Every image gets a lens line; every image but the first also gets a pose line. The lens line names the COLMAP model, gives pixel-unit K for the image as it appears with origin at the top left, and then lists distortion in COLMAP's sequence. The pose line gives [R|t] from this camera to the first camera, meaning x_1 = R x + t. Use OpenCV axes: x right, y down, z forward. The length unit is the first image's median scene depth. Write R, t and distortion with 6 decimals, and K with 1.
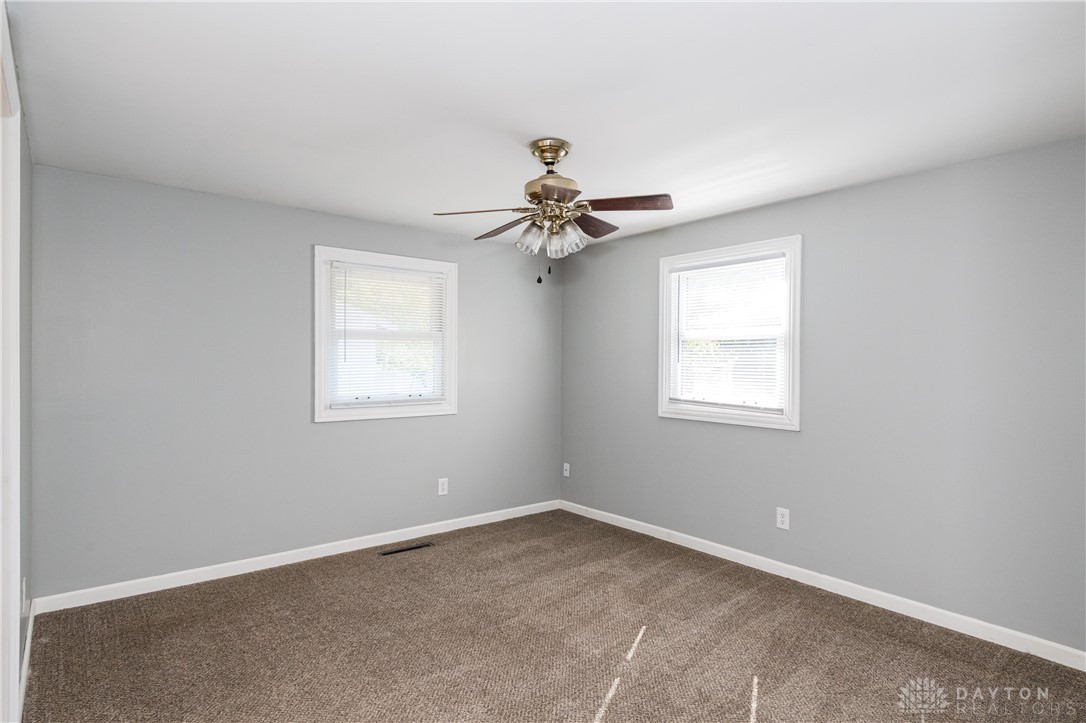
lens RADIAL K [[579.1, 0, 543.0], [0, 579.1, 361.5], [0, 0, 1]] dist [0.000252, 0.000433]
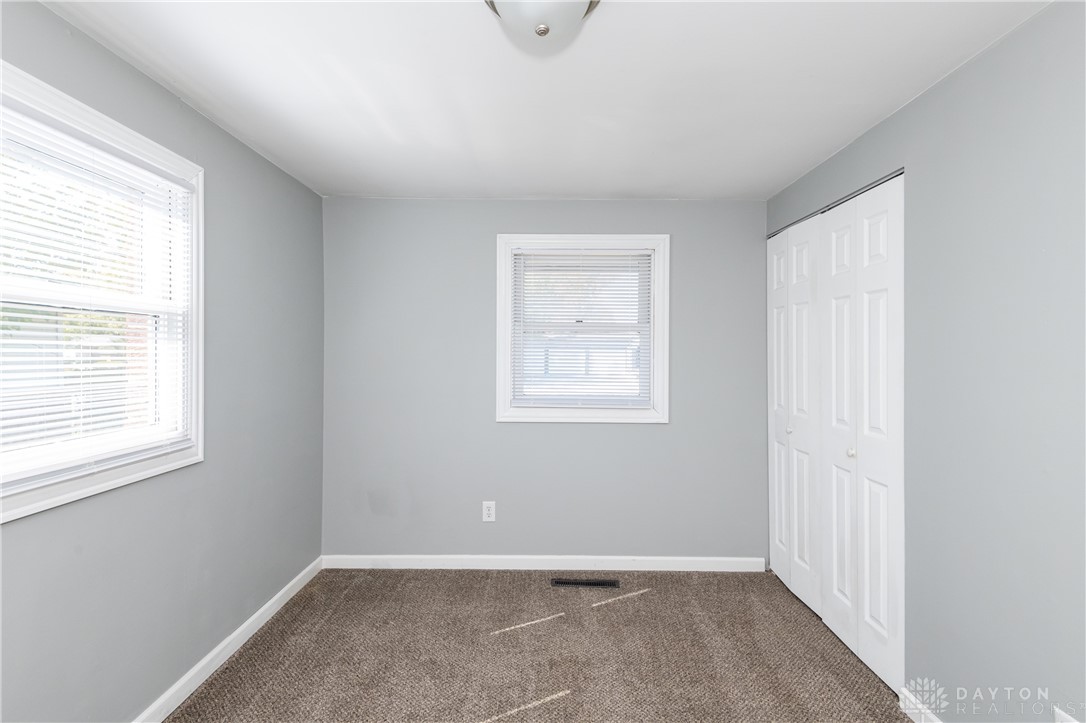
lens RADIAL K [[515.0, 0, 542.7], [0, 515.0, 356.0], [0, 0, 1]] dist [0.060245, -0.023848]
pose [[0.627404, -0.005148, 0.778677, -0.732526], [0.000808, 0.999982, 0.005960, -0.025797], [-0.778694, -0.003109, 0.627396, 1.100931]]
